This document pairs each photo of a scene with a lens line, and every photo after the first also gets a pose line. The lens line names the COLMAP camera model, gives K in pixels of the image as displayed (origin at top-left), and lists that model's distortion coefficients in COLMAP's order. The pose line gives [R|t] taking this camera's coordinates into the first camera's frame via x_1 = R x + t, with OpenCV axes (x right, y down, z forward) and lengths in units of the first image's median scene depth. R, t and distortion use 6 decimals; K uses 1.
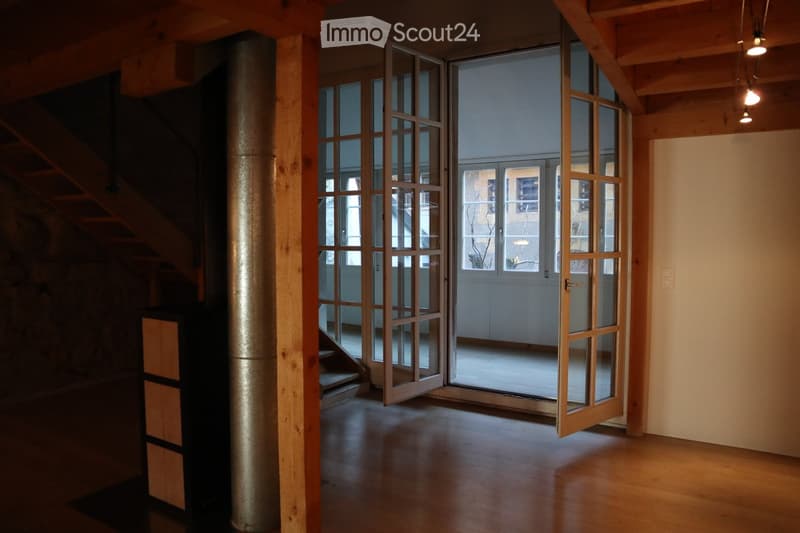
lens RADIAL K [[548.1, 0, 395.7], [0, 548.1, 263.8], [0, 0, 1]] dist [-0.130377, 0.082087]
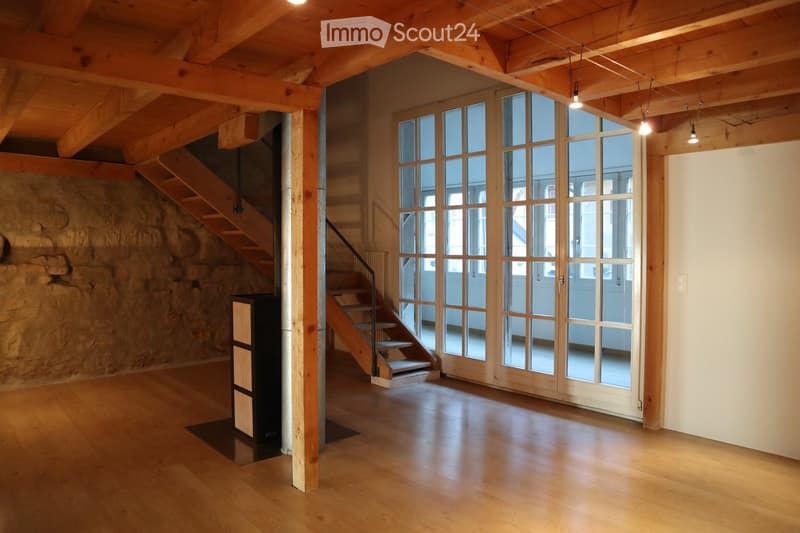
lens RADIAL K [[548.1, 0, 395.7], [0, 548.1, 263.8], [0, 0, 1]] dist [-0.130377, 0.082087]
pose [[0.953722, 0.008710, -0.300565, 0.247823], [-0.014554, 0.999746, -0.017211, 0.012153], [0.300339, 0.020789, 0.953606, -0.169474]]
